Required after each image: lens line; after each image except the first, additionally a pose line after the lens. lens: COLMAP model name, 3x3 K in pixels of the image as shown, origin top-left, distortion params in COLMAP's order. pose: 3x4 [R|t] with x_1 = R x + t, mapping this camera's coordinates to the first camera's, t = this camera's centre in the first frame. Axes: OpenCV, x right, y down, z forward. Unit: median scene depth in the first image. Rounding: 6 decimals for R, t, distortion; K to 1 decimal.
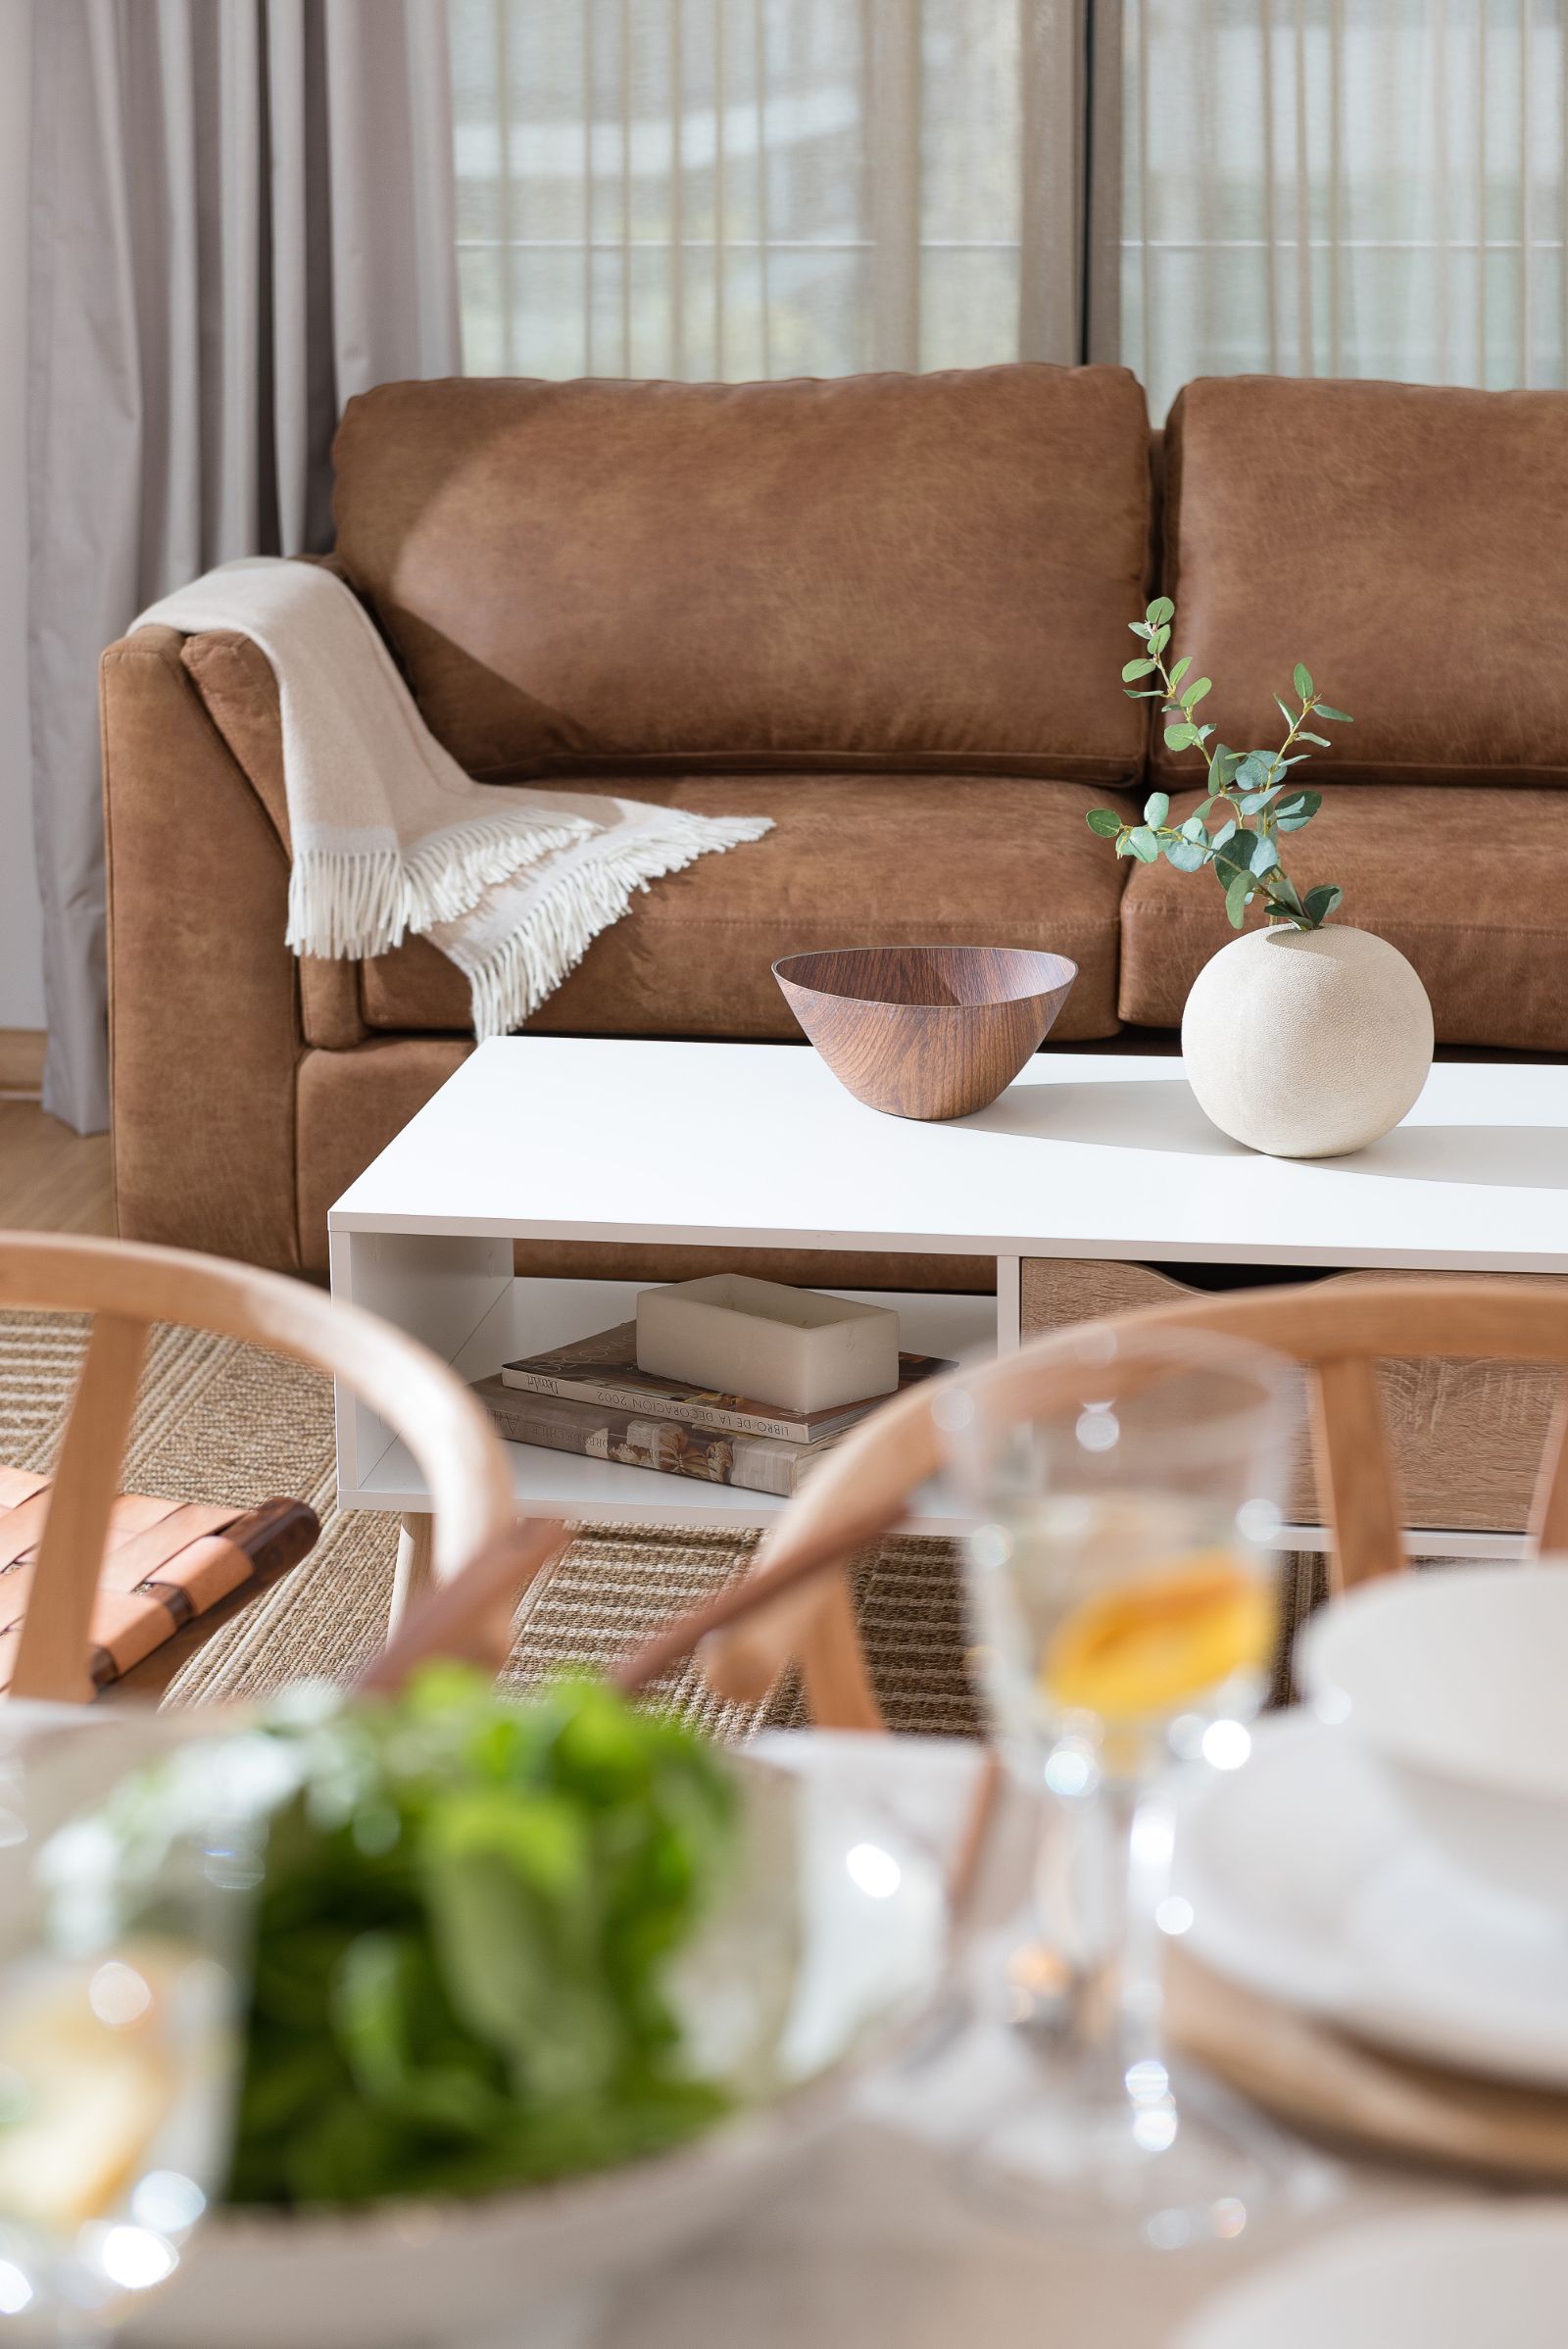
lens RADIAL K [[4516.9, 0, 784.0], [0, 4516.9, 1174.5], [0, 0, 1]] dist [-0.003317, -0.035906]
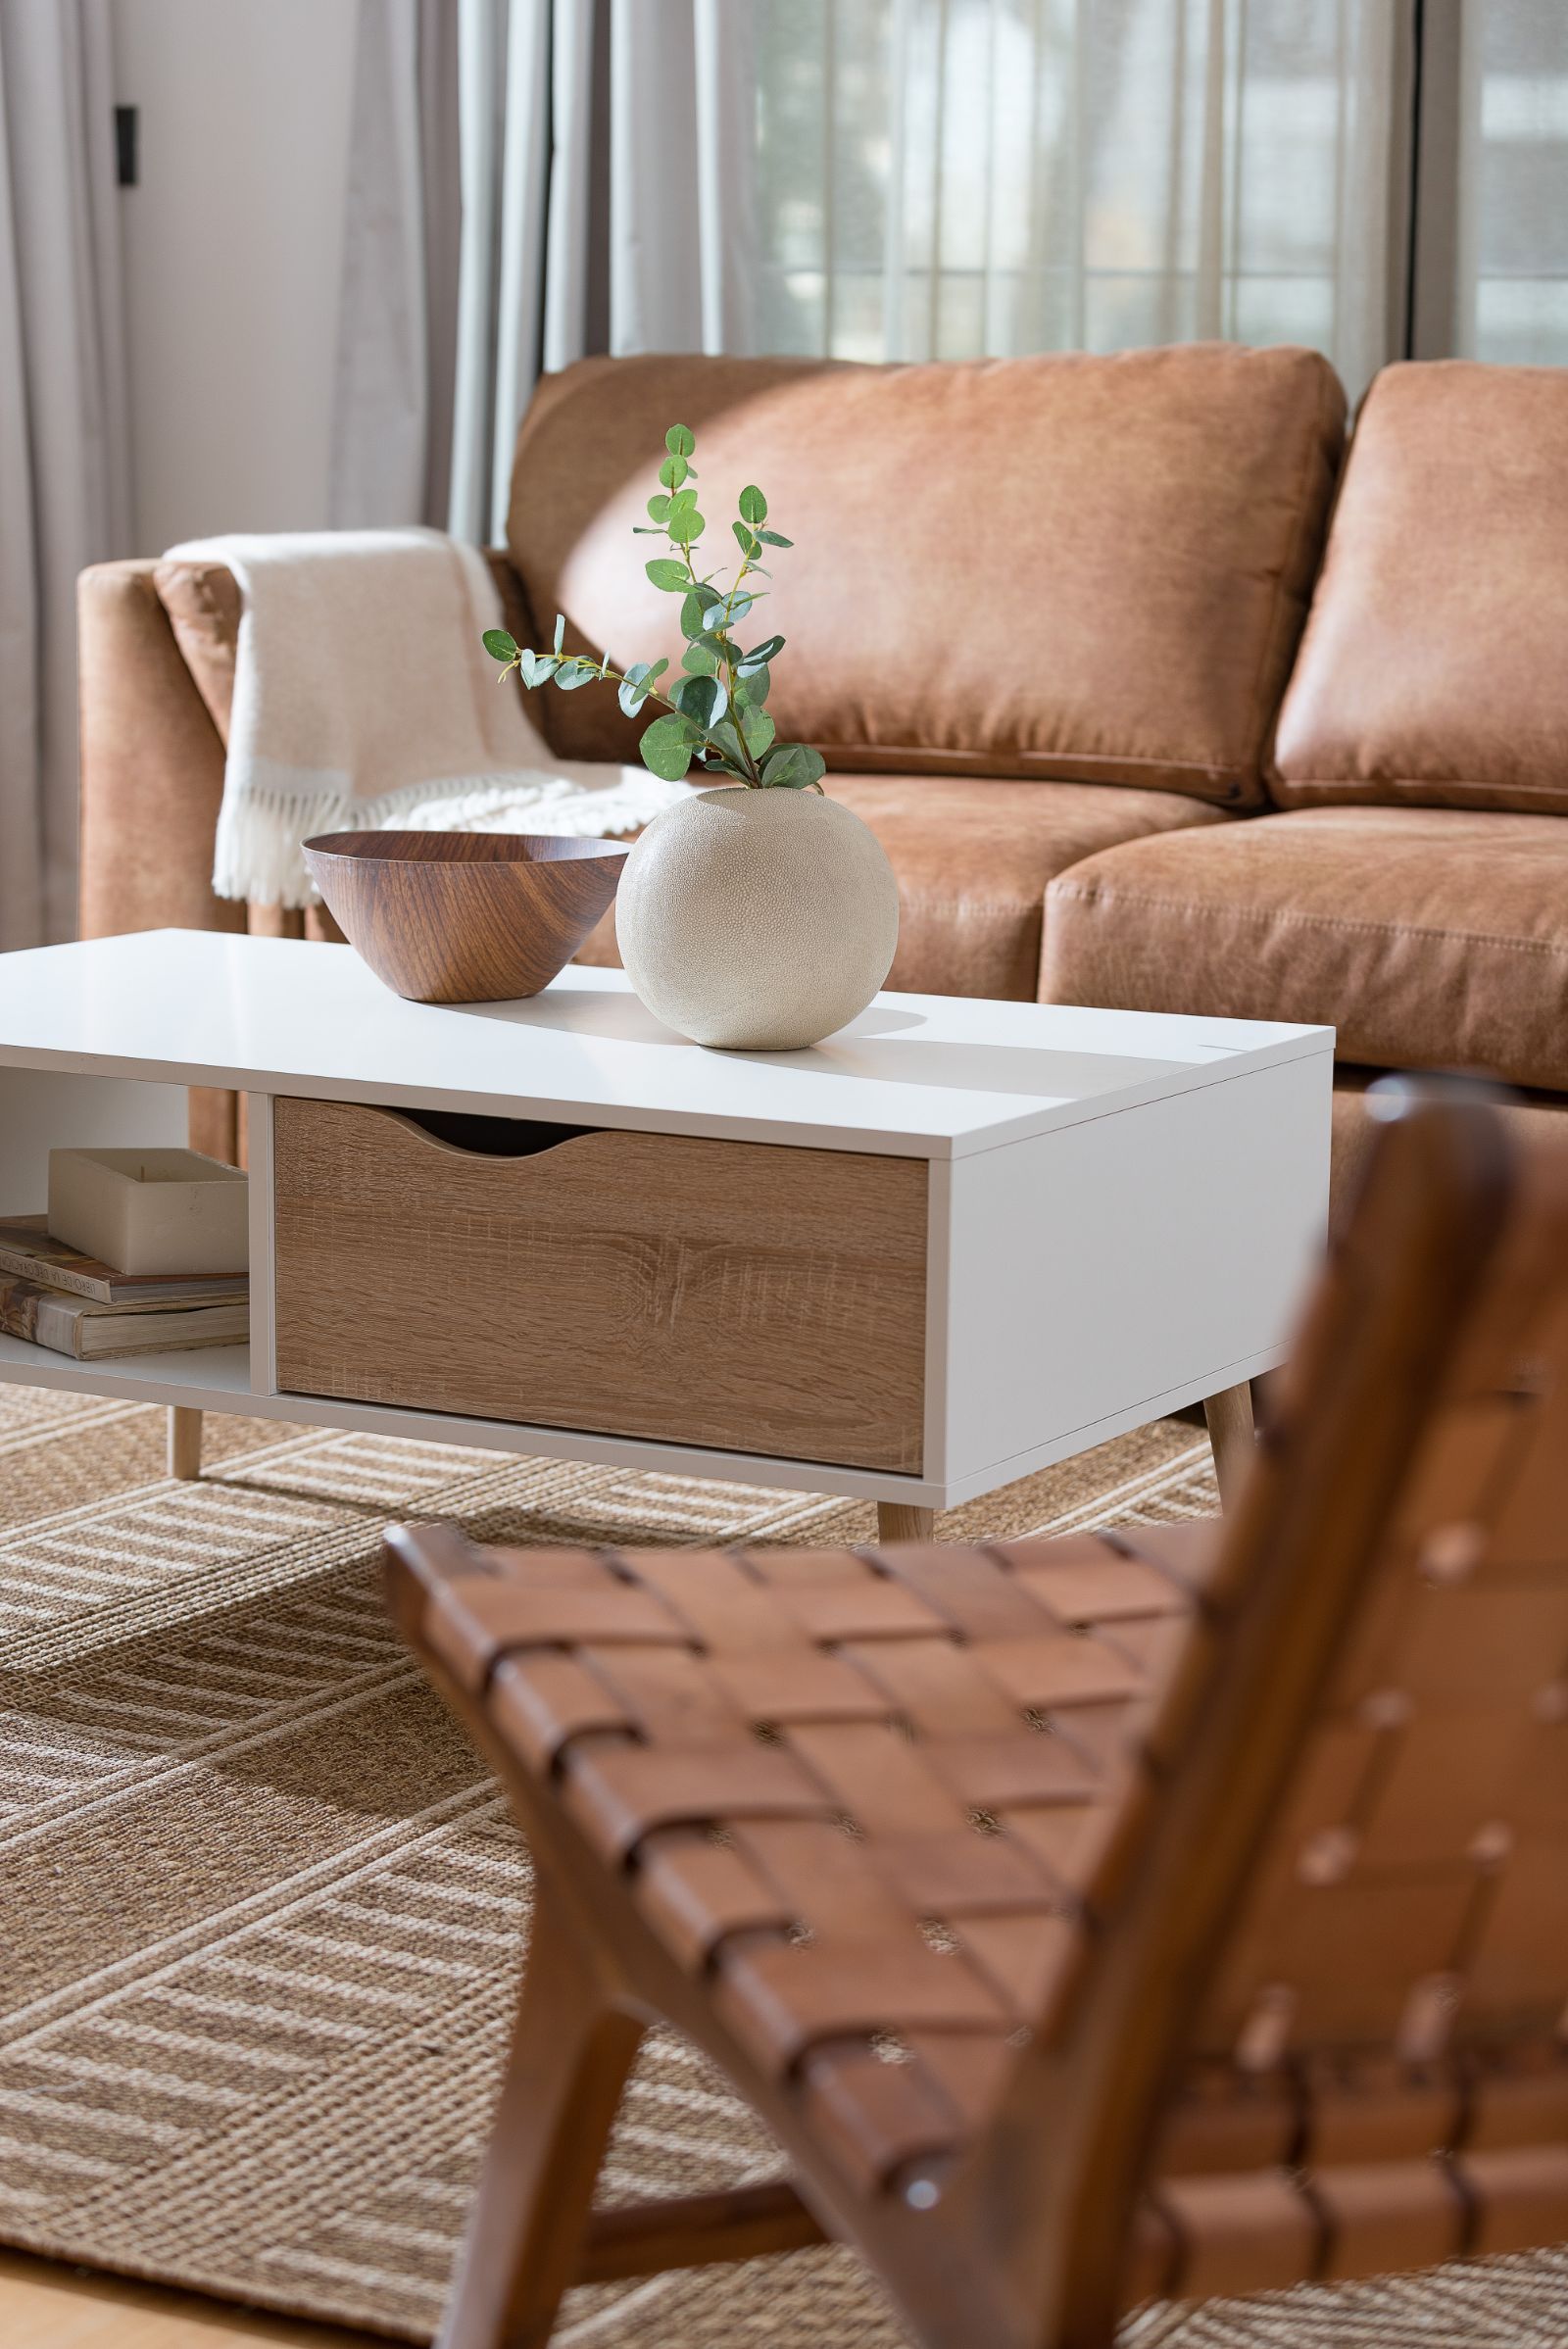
lens RADIAL K [[4780.5, 0, 842.4], [0, 4780.5, 1176.0], [0, 0, 1]] dist [0.036323, -0.389694]
pose [[0.944236, 0.076597, -0.320235, 0.312940], [-0.102989, 0.992472, -0.066283, 0.057626], [0.312747, 0.095568, 0.945016, 0.096287]]
